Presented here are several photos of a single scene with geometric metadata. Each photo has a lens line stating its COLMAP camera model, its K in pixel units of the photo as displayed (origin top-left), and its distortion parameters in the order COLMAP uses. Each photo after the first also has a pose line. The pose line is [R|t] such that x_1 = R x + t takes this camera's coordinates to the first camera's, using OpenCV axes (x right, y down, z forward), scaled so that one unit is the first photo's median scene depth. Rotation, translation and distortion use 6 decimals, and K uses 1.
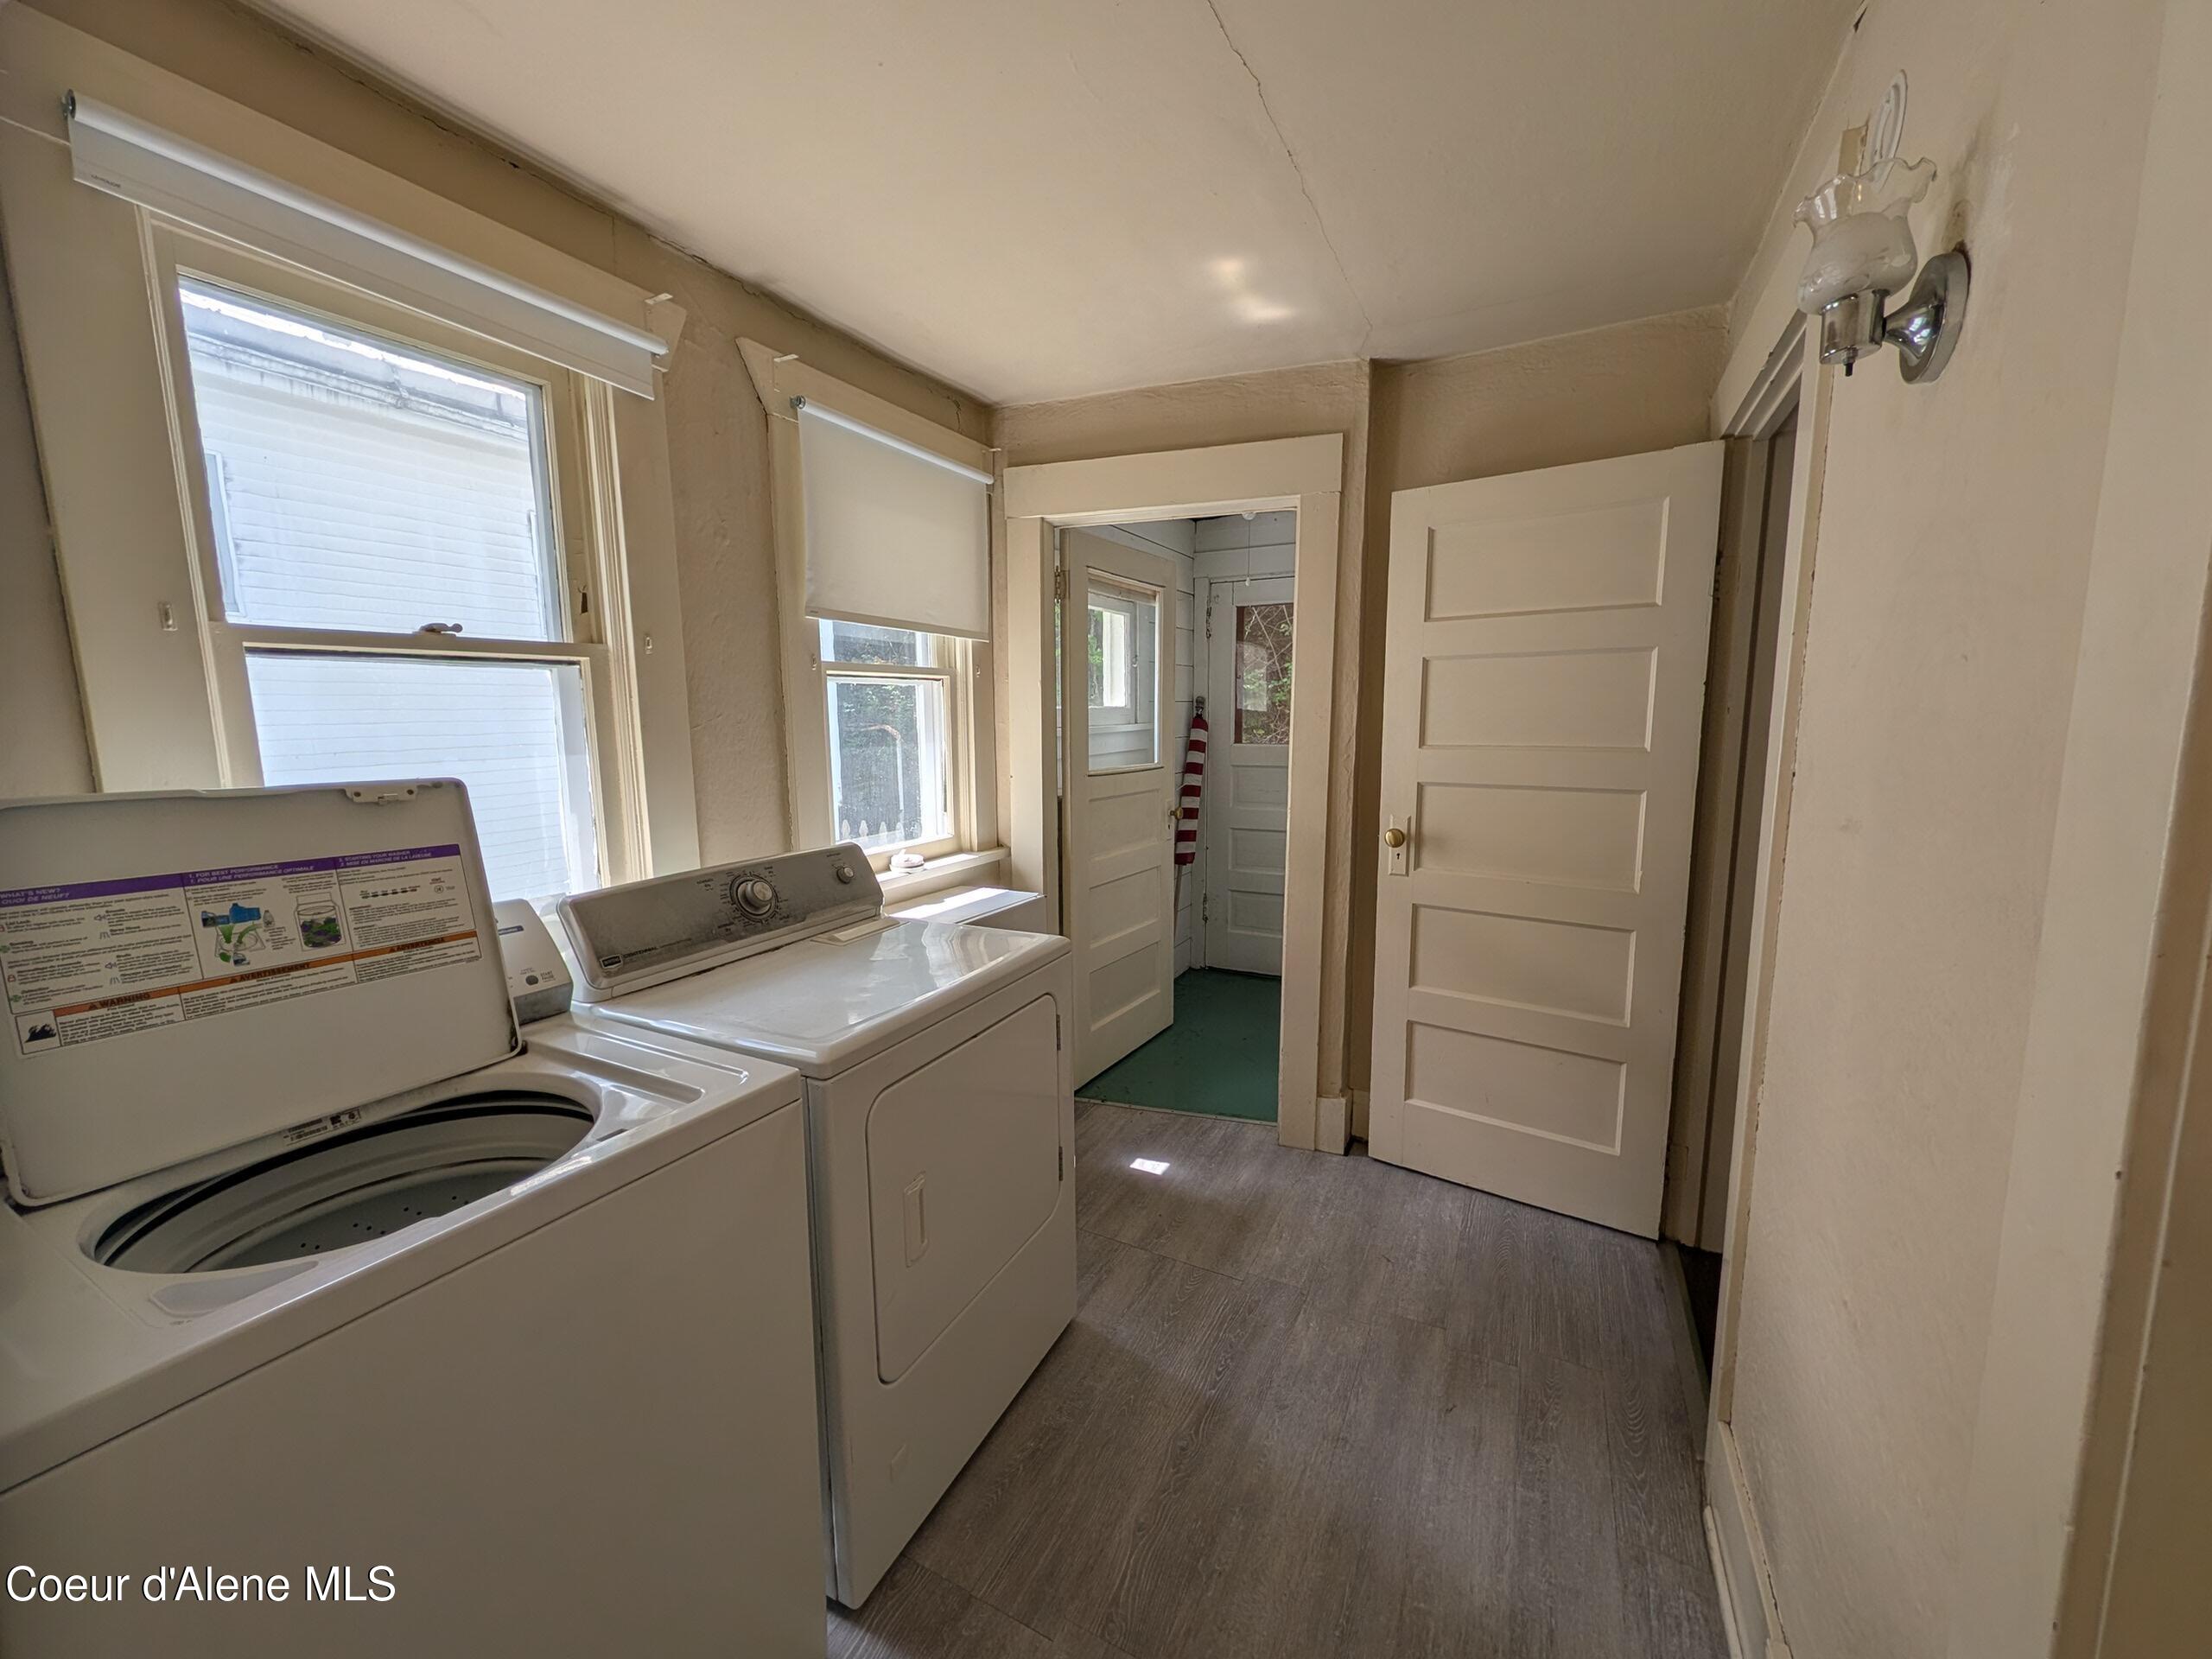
lens RADIAL K [[843.8, 0, 1103.6], [0, 843.8, 831.8], [0, 0, 1]] dist [0.000883, 0.000122]
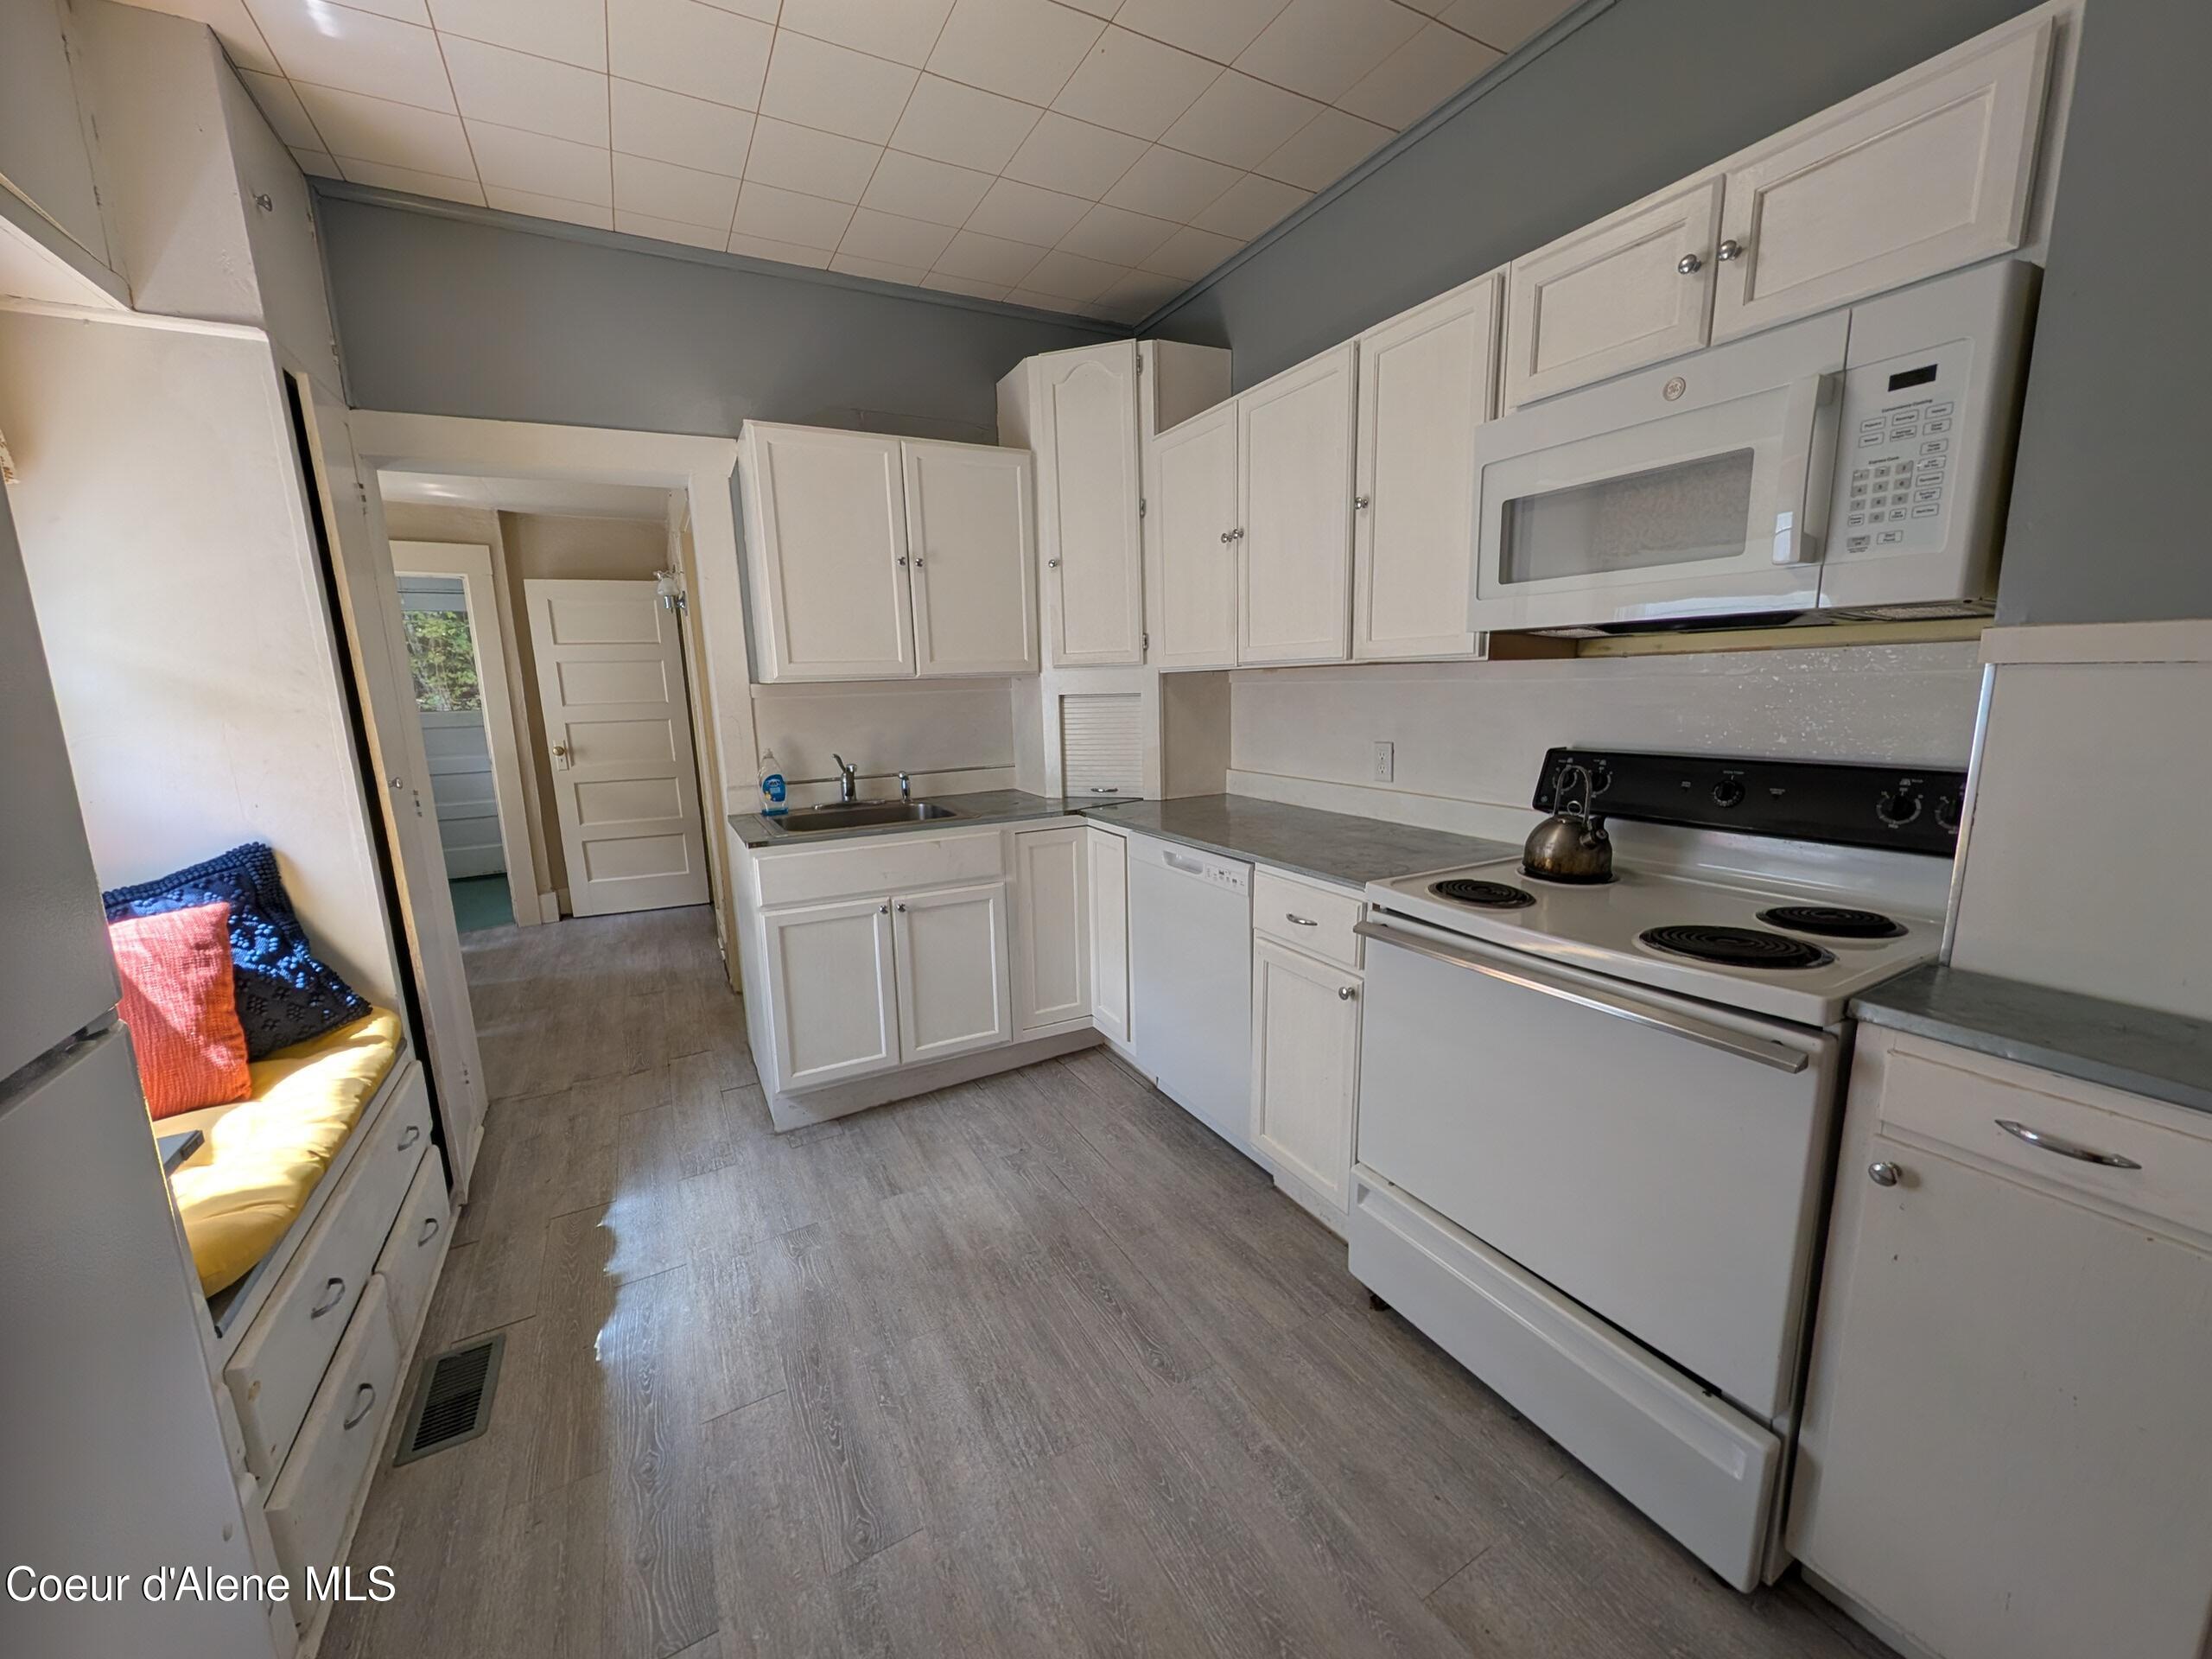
lens RADIAL K [[843.8, 0, 1103.6], [0, 843.8, 831.8], [0, 0, 1]] dist [0.000883, 0.000122]
pose [[0.562315, -0.161588, 0.810982, -0.612299], [0.130522, 0.985772, 0.105914, 0.159897], [-0.816558, 0.046294, 0.575405, -1.263557]]
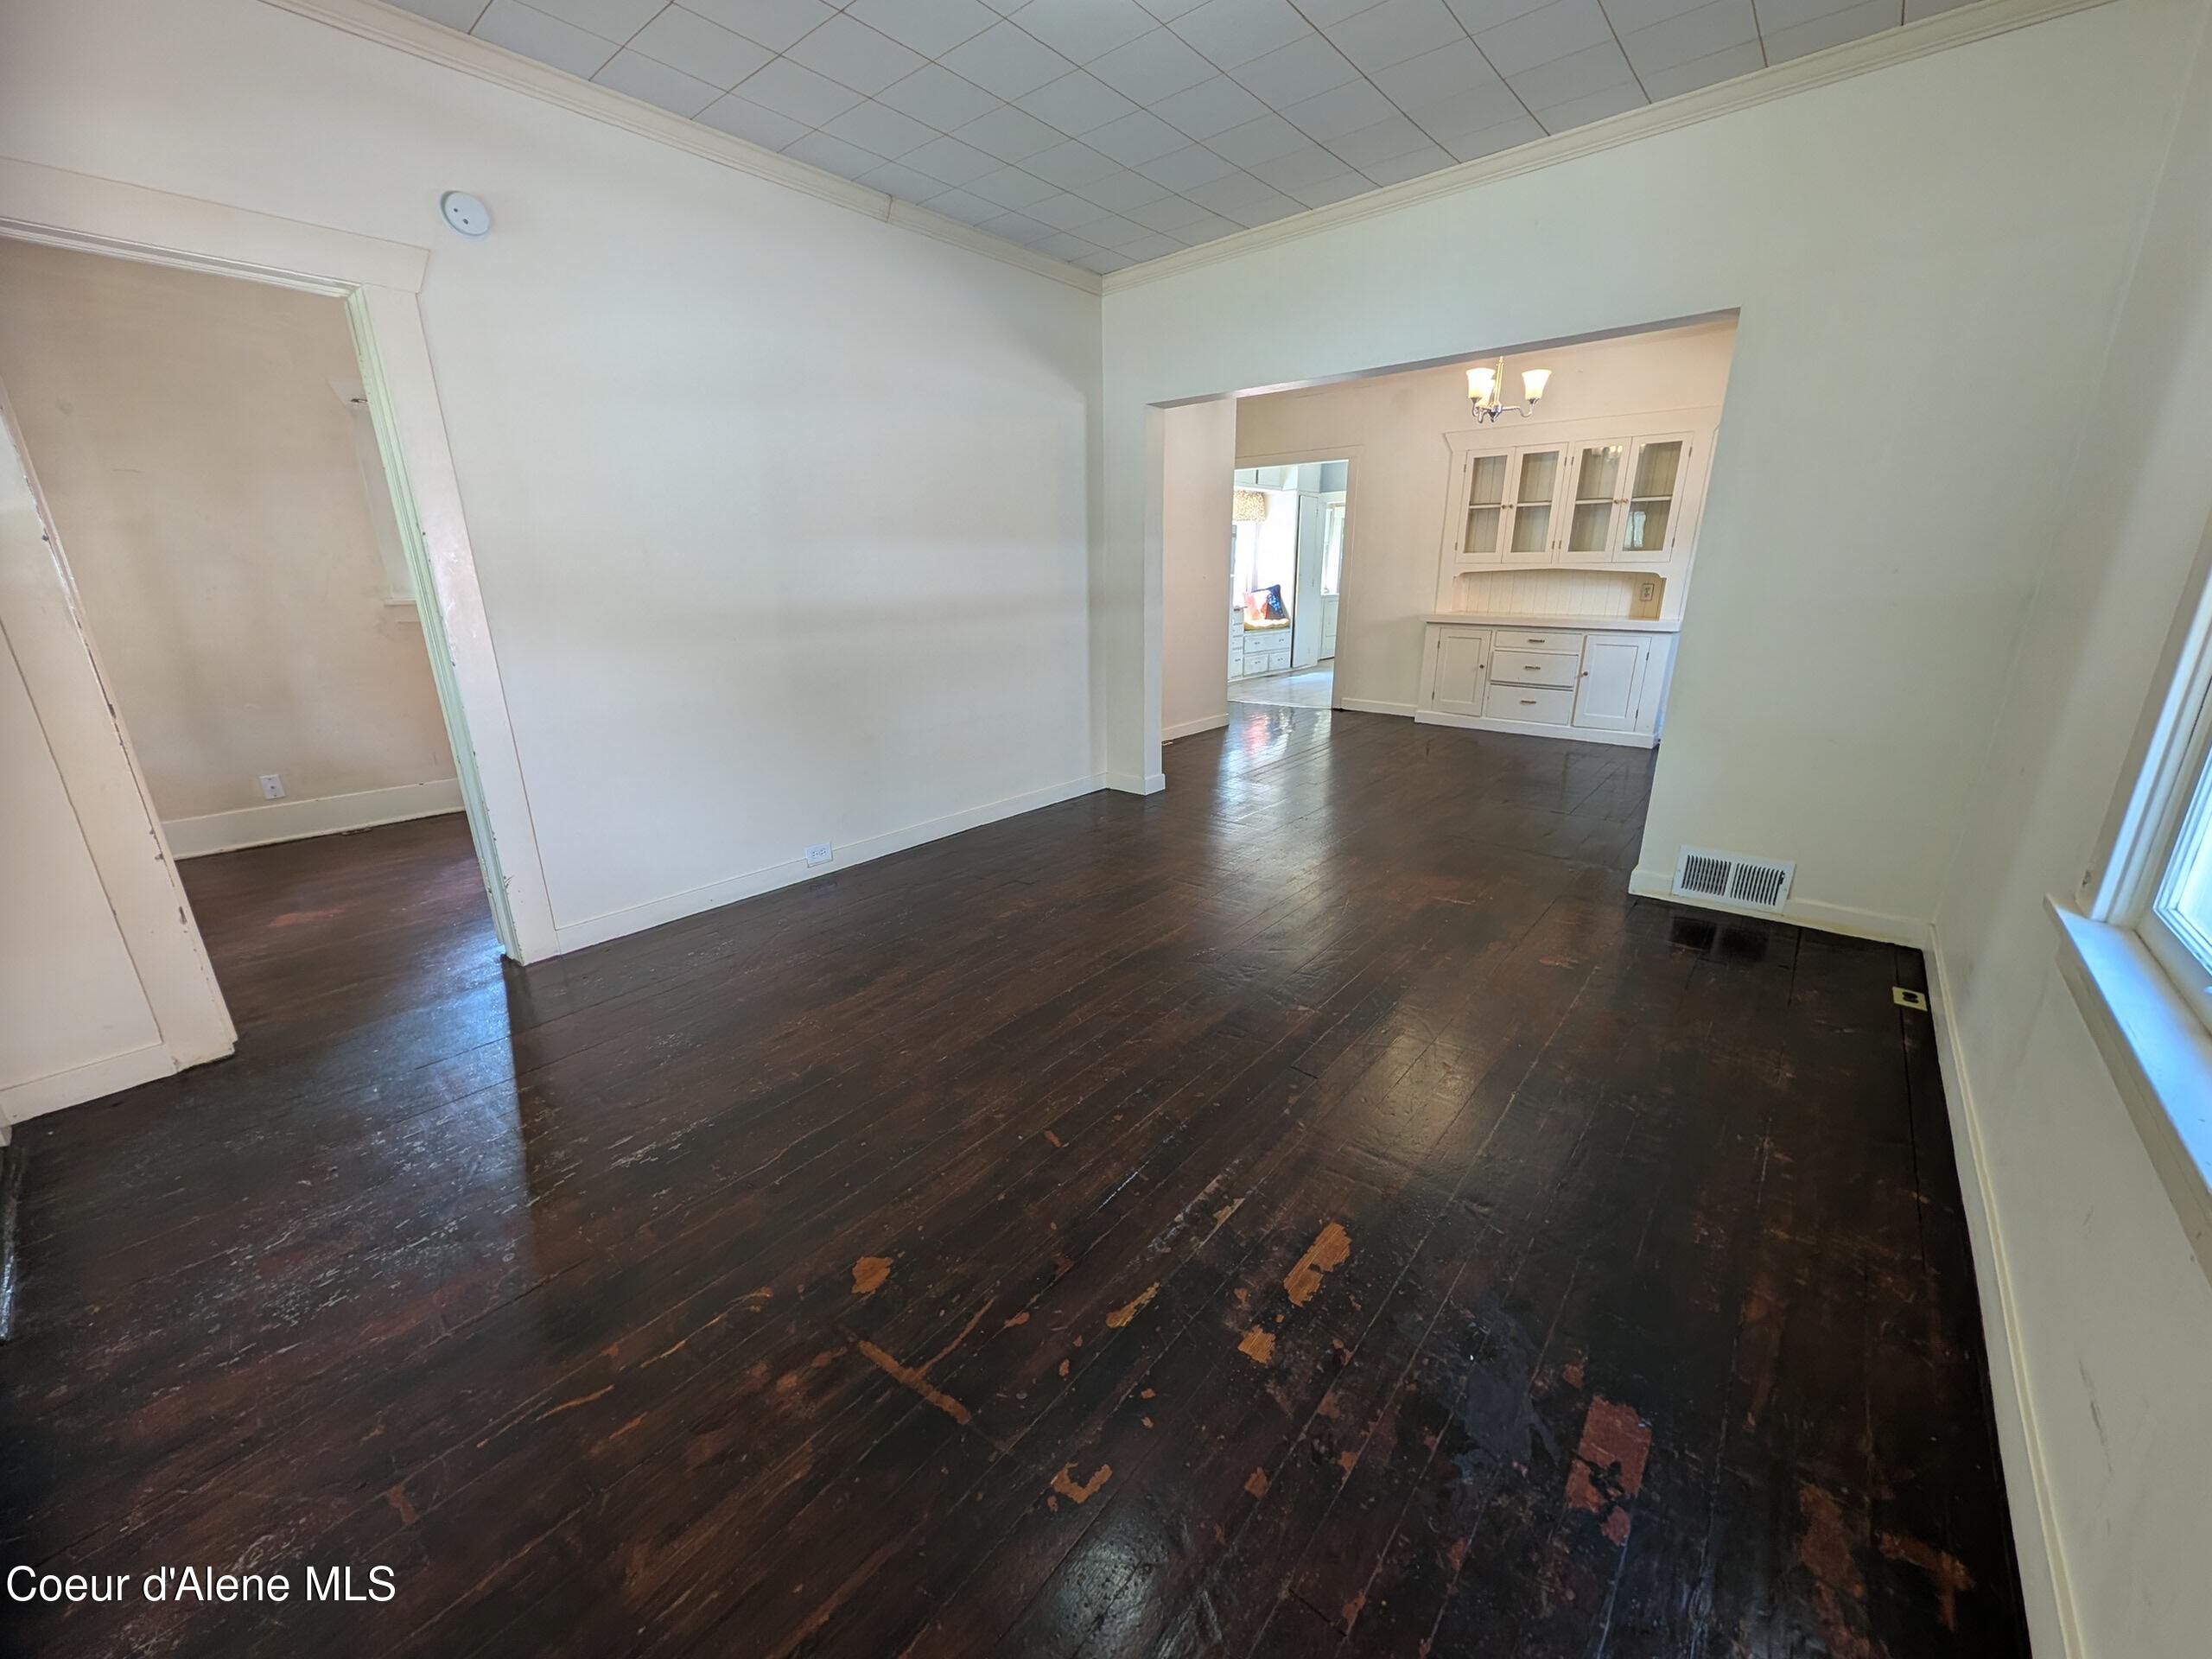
lens RADIAL K [[843.8, 0, 1103.6], [0, 843.8, 831.8], [0, 0, 1]] dist [0.000883, 0.000122]
pose [[0.974298, 0.060151, -0.217082, -0.054046], [-0.020038, 0.983011, 0.182449, 0.954390], [0.224368, -0.173410, 0.958951, -7.182110]]
